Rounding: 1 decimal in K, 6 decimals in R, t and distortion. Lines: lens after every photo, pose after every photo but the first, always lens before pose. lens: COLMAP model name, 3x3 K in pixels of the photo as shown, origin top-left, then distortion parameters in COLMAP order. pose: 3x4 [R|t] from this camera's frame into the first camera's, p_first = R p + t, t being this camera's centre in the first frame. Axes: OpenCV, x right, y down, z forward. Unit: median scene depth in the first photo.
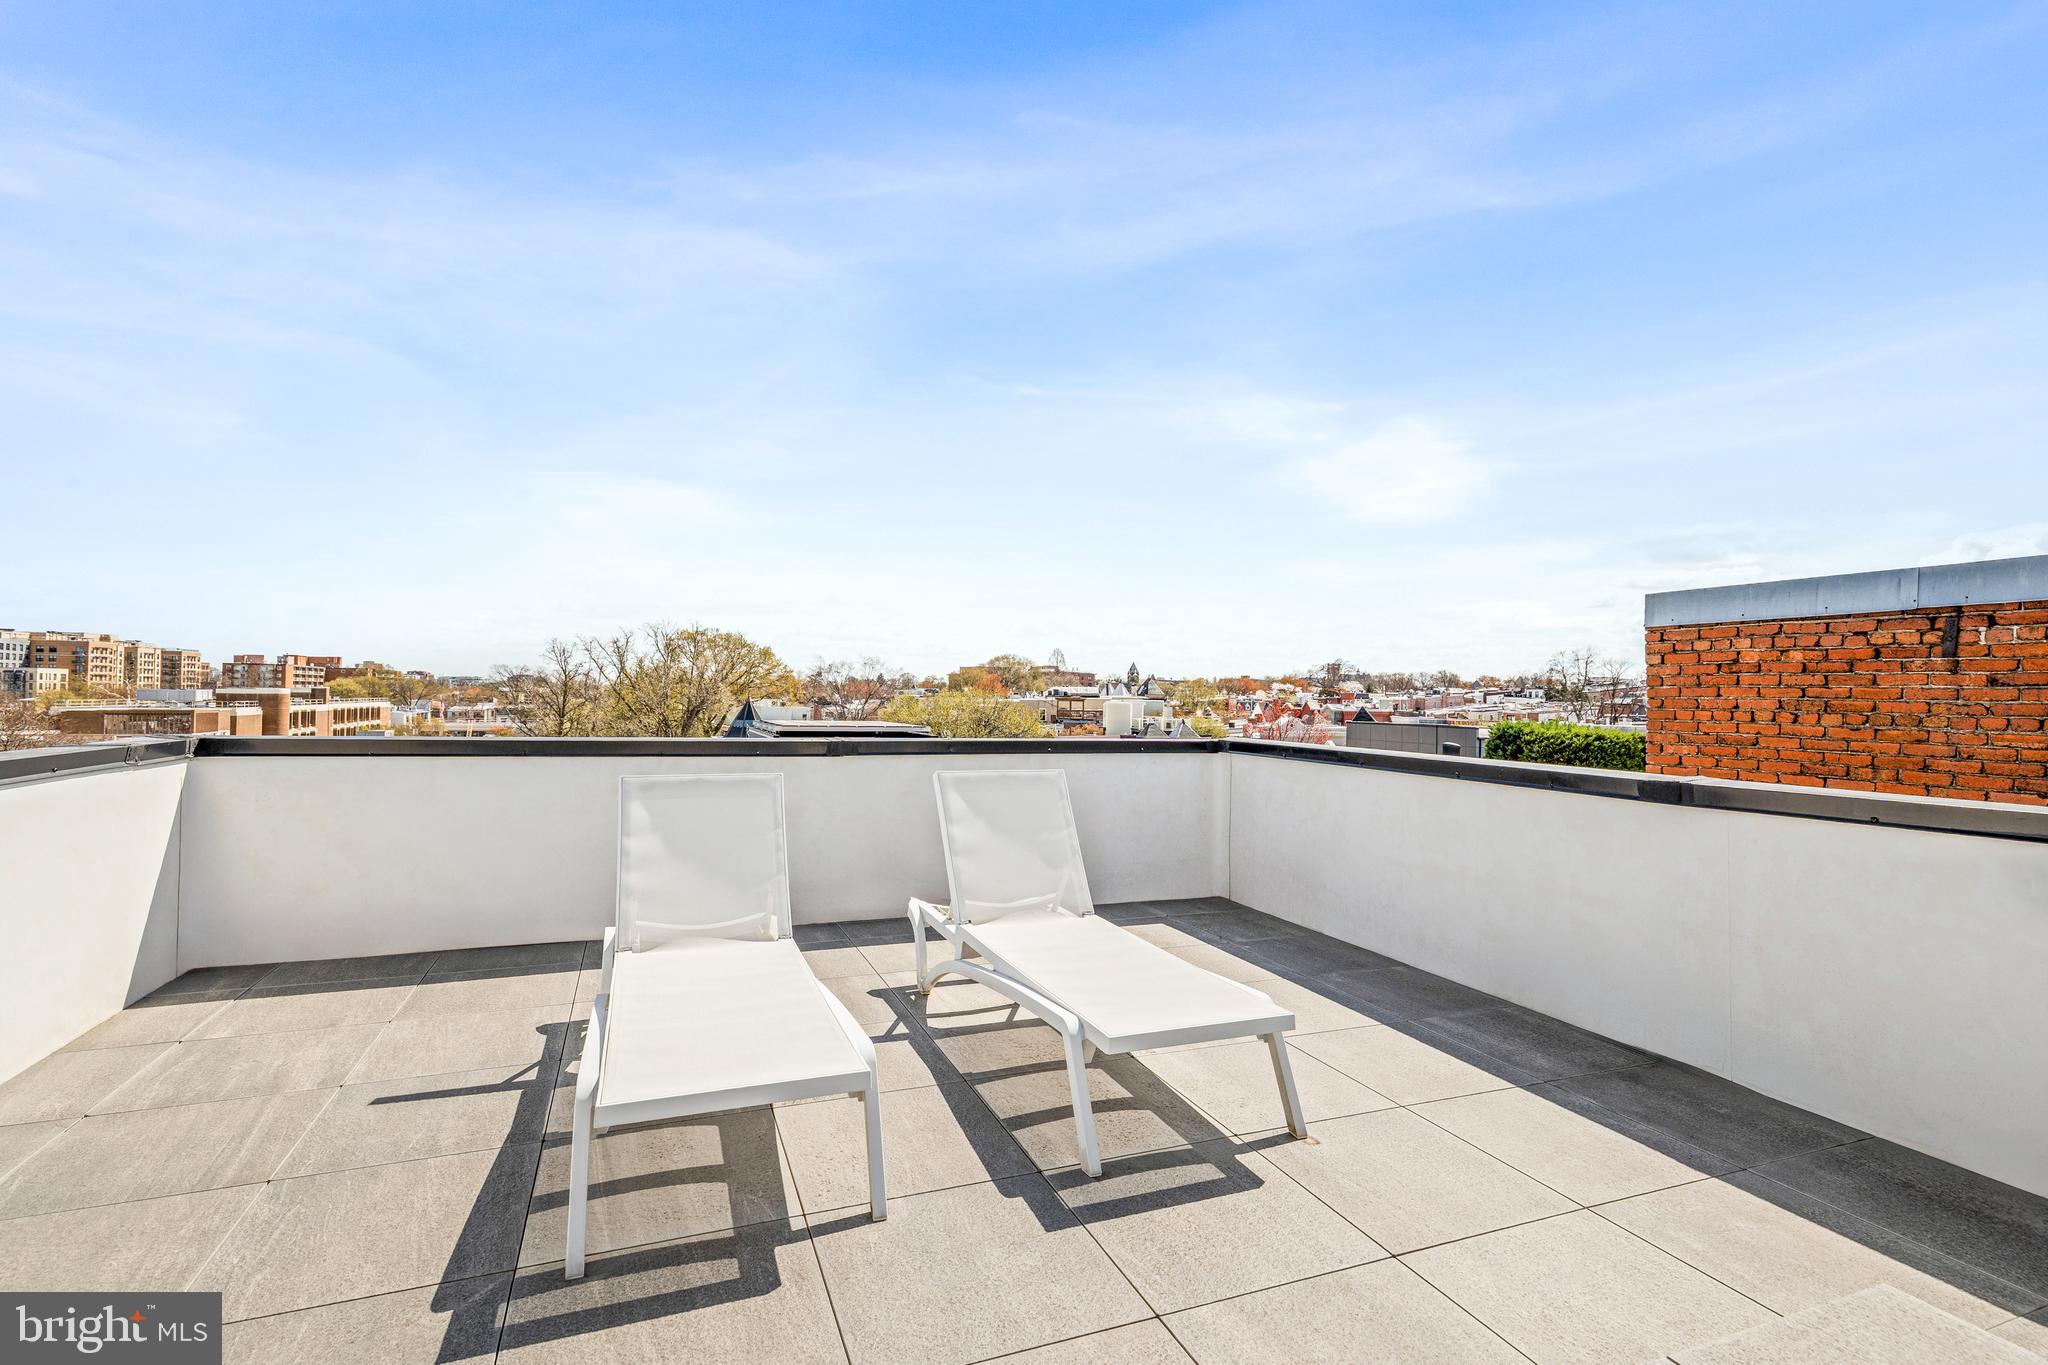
lens RADIAL K [[930.3, 0, 1006.5], [0, 930.3, 689.6], [0, 0, 1]] dist [0.002199, -0.000133]
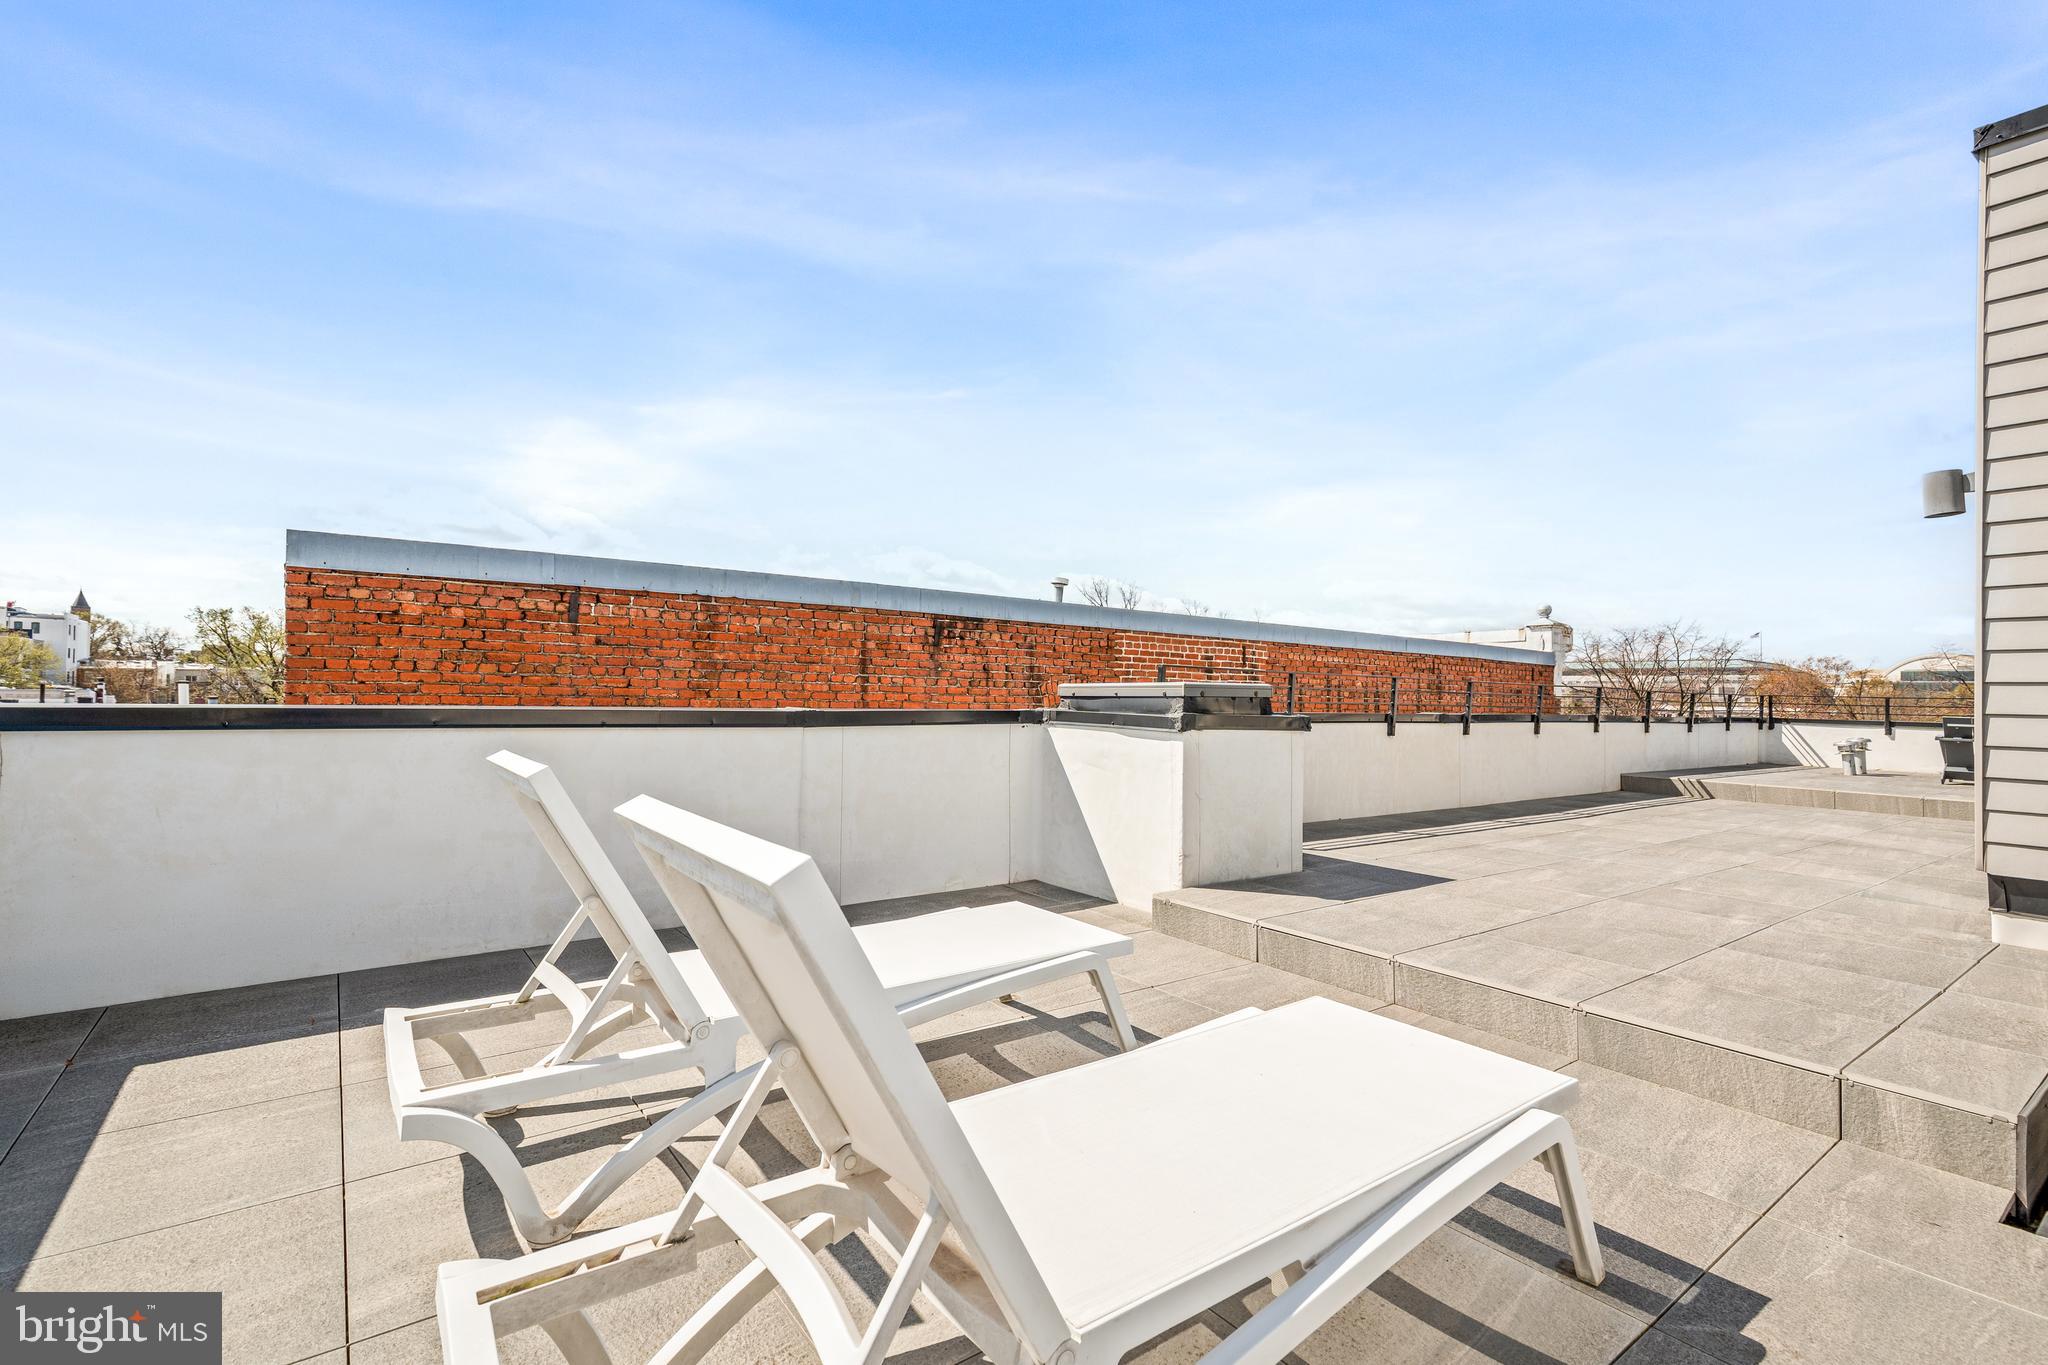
lens RADIAL K [[930.3, 0, 1007.5], [0, 930.3, 678.1], [0, 0, 1]] dist [0.002199, -0.000133]
pose [[-0.258211, -0.007903, 0.966056, -0.433299], [-0.027879, 0.999611, 0.000726, 0.025226], [-0.965686, -0.026746, -0.258331, 0.657659]]
